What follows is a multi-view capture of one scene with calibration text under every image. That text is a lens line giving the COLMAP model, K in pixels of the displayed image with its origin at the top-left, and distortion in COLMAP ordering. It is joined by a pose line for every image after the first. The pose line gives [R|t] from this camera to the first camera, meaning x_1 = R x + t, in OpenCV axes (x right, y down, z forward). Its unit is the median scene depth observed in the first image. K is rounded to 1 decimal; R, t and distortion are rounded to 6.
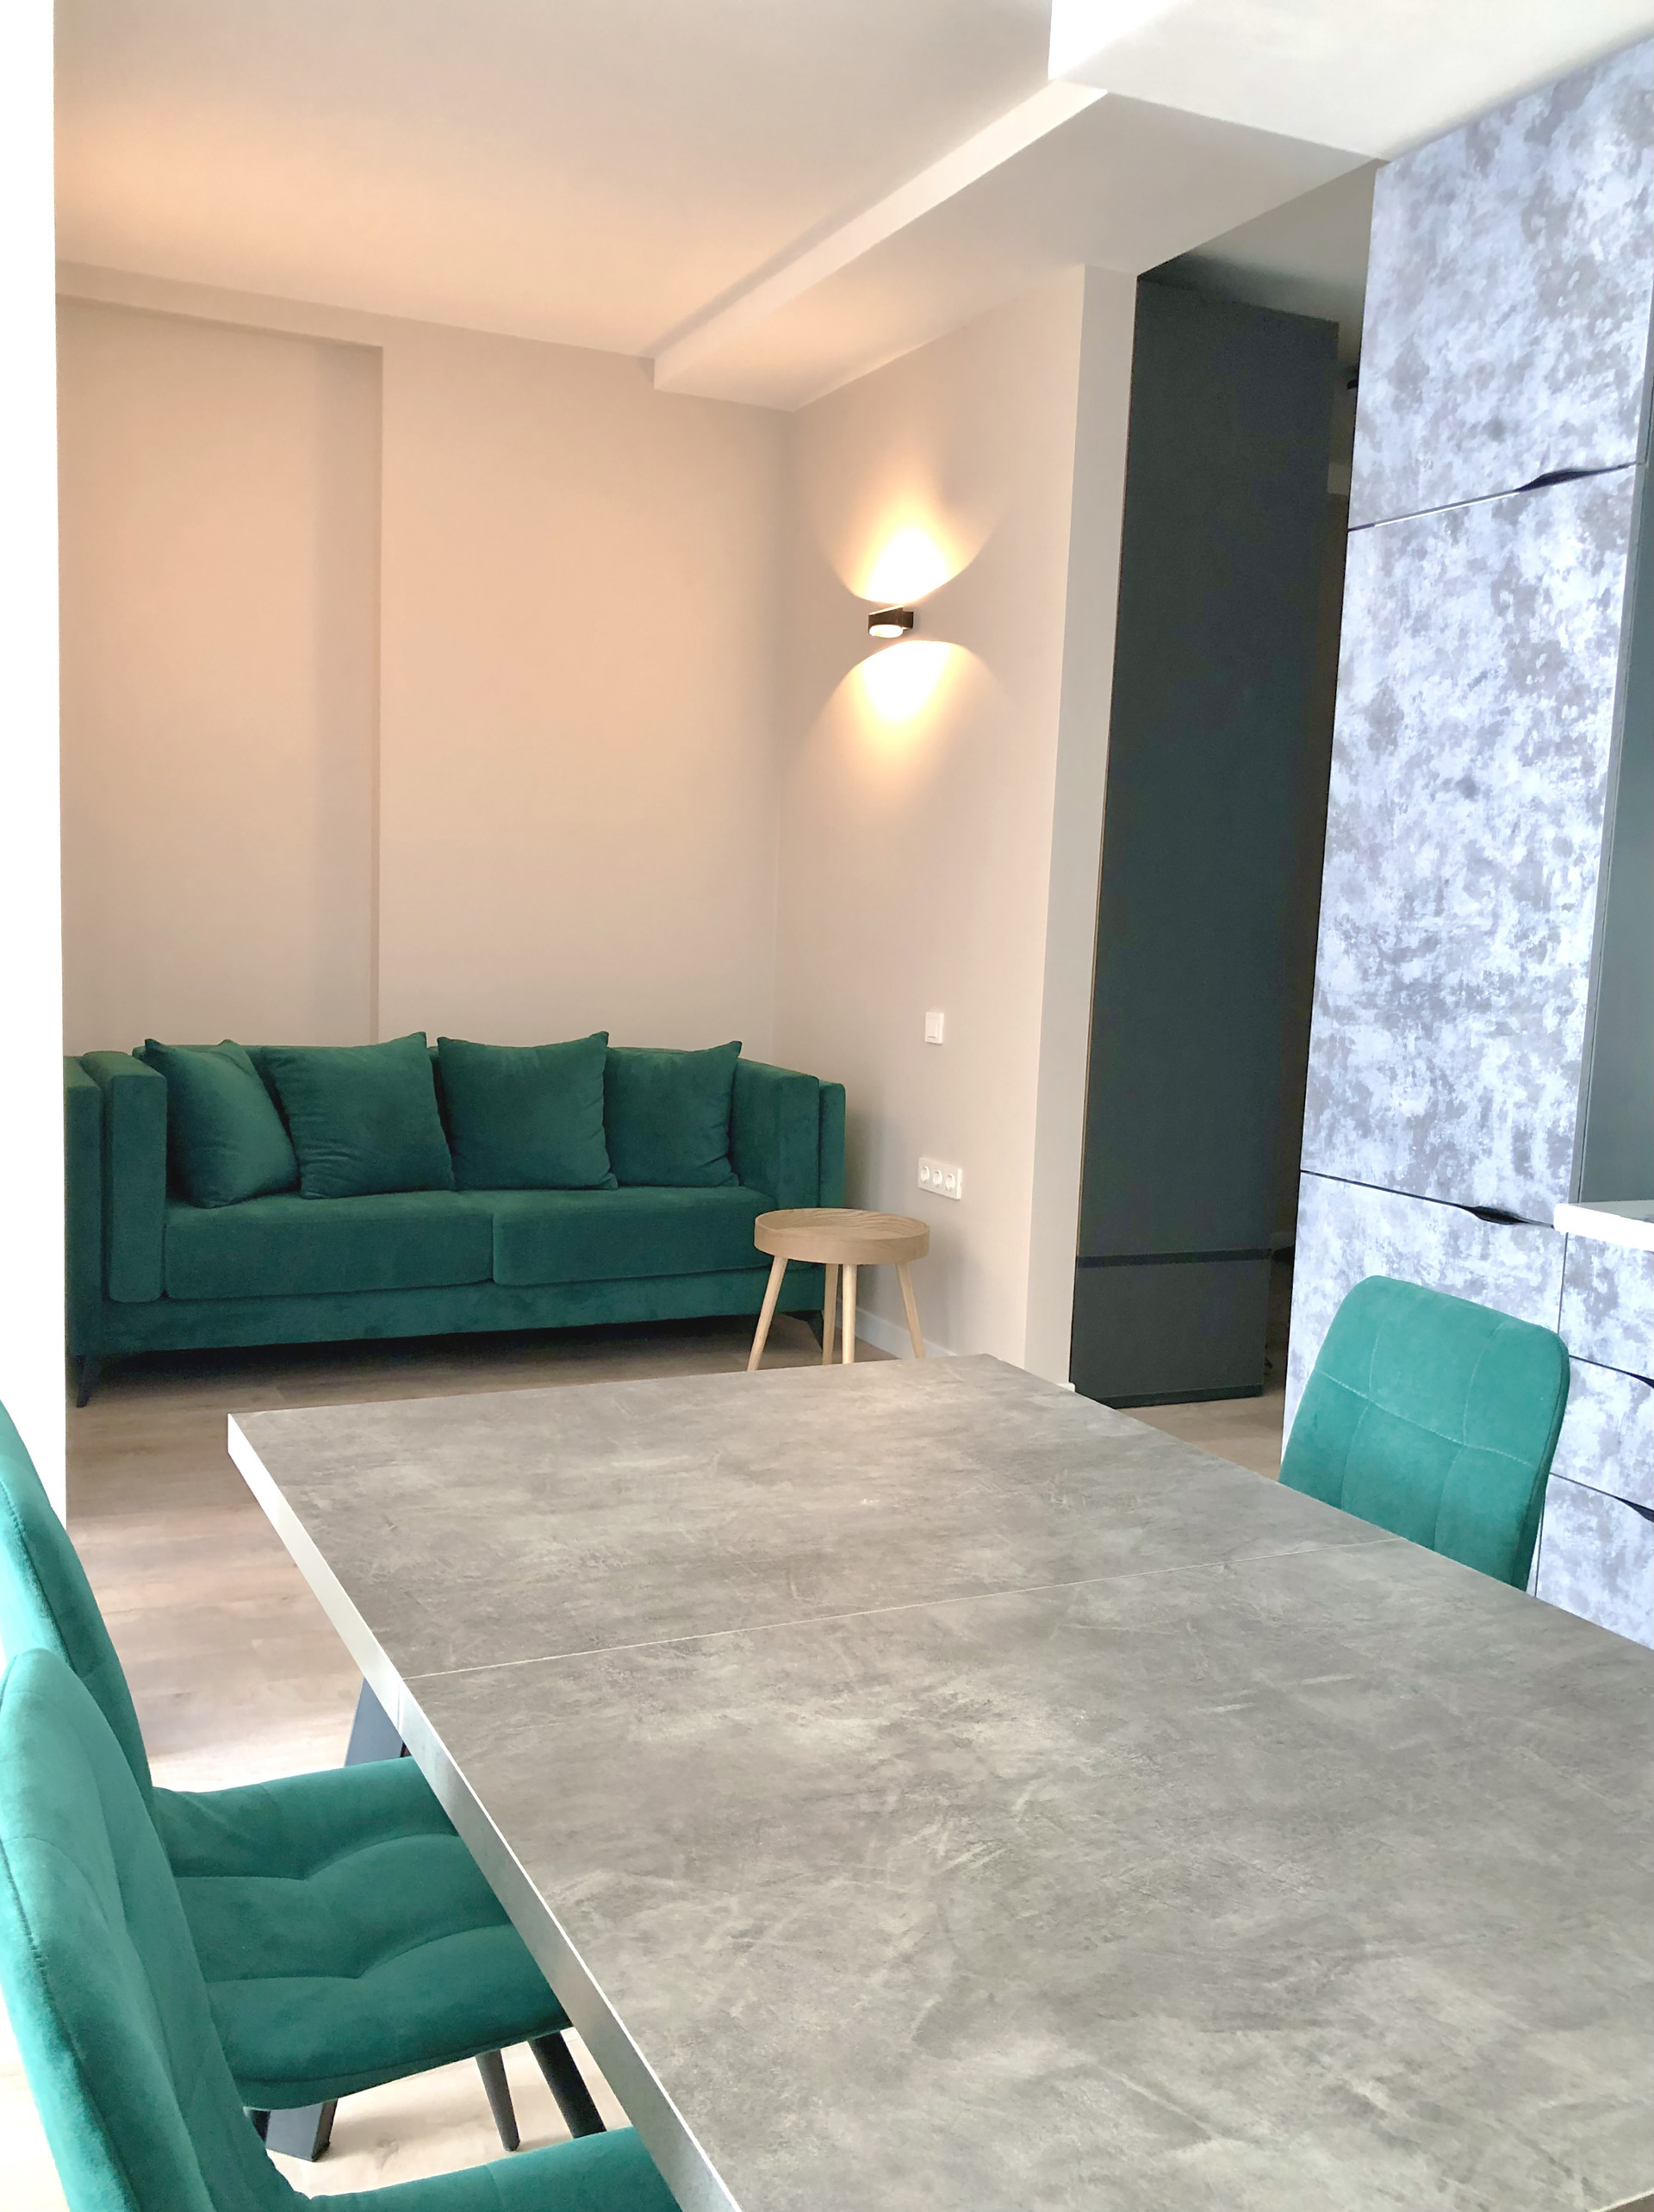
lens RADIAL K [[1926.3, 0, 828.4], [0, 1926.3, 1150.9], [0, 0, 1]] dist [0.002507, 0.009515]
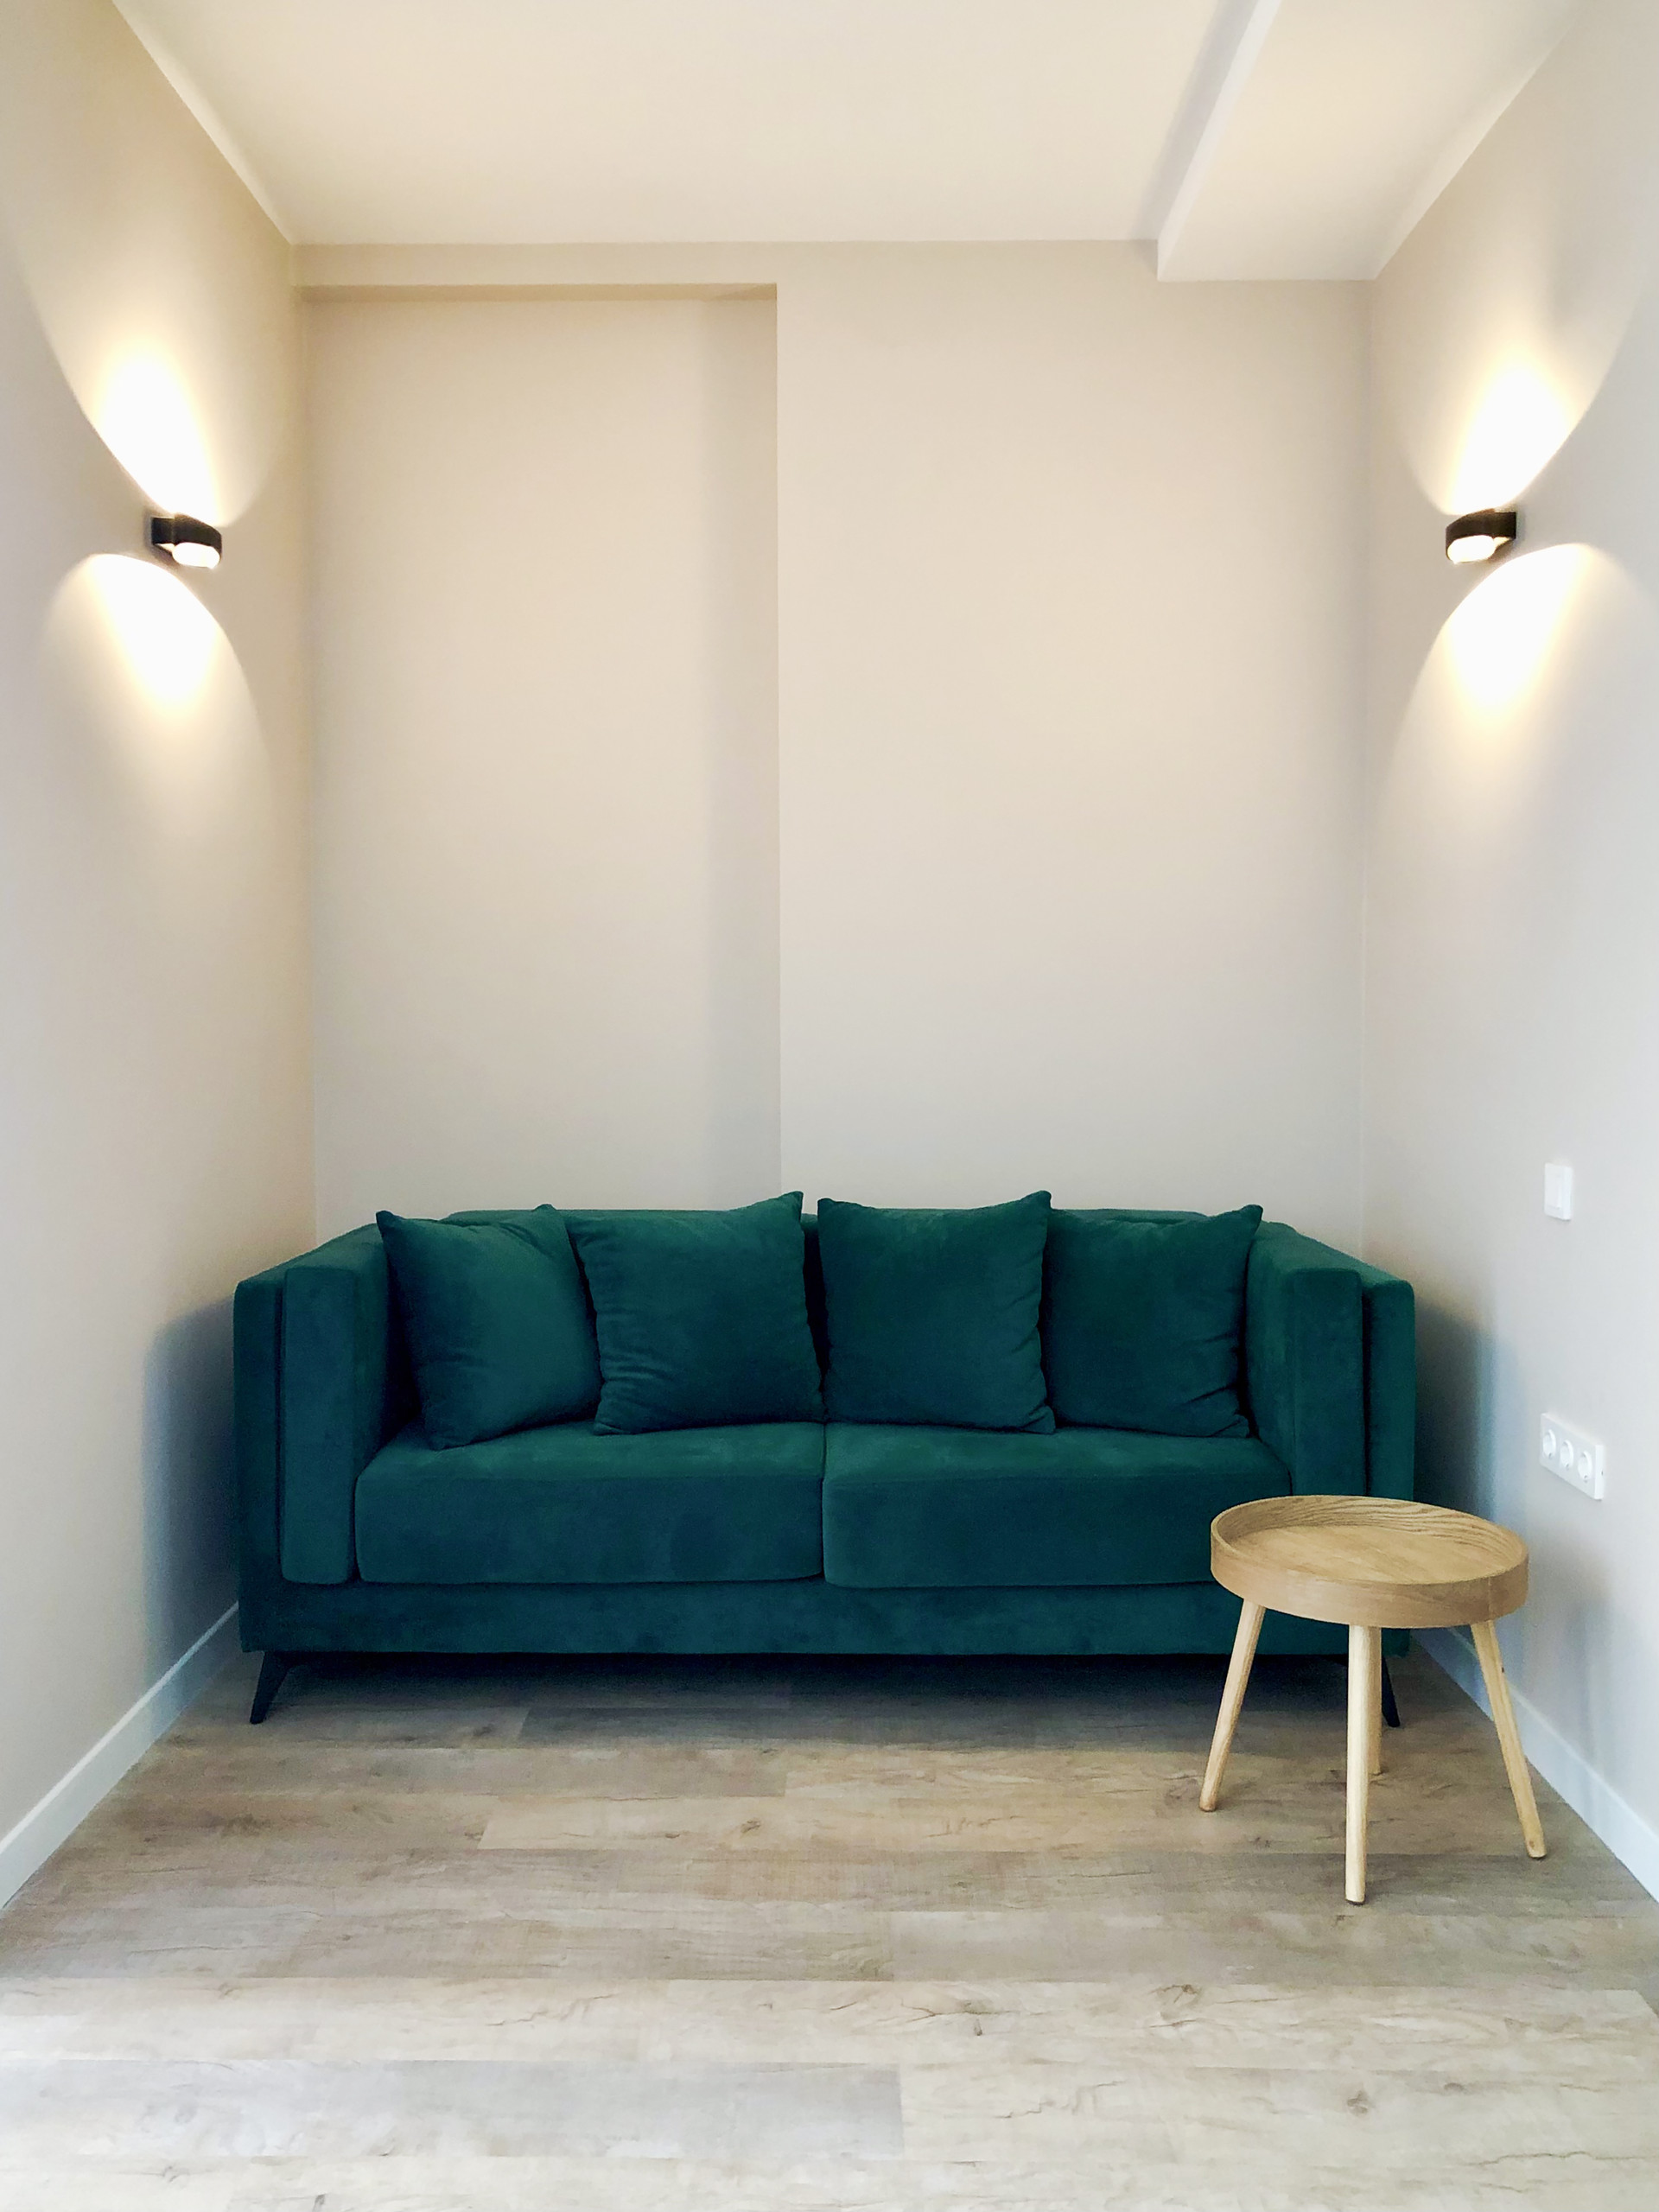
lens RADIAL K [[1874.3, 0, 827.0], [0, 1874.3, 1078.8], [0, 0, 1]] dist [0.104146, -0.330375]
pose [[0.900078, -0.021584, -0.435193, 0.107381], [-0.017515, 0.996173, -0.085631, -0.046112], [0.435376, 0.084697, 0.896256, 0.392710]]
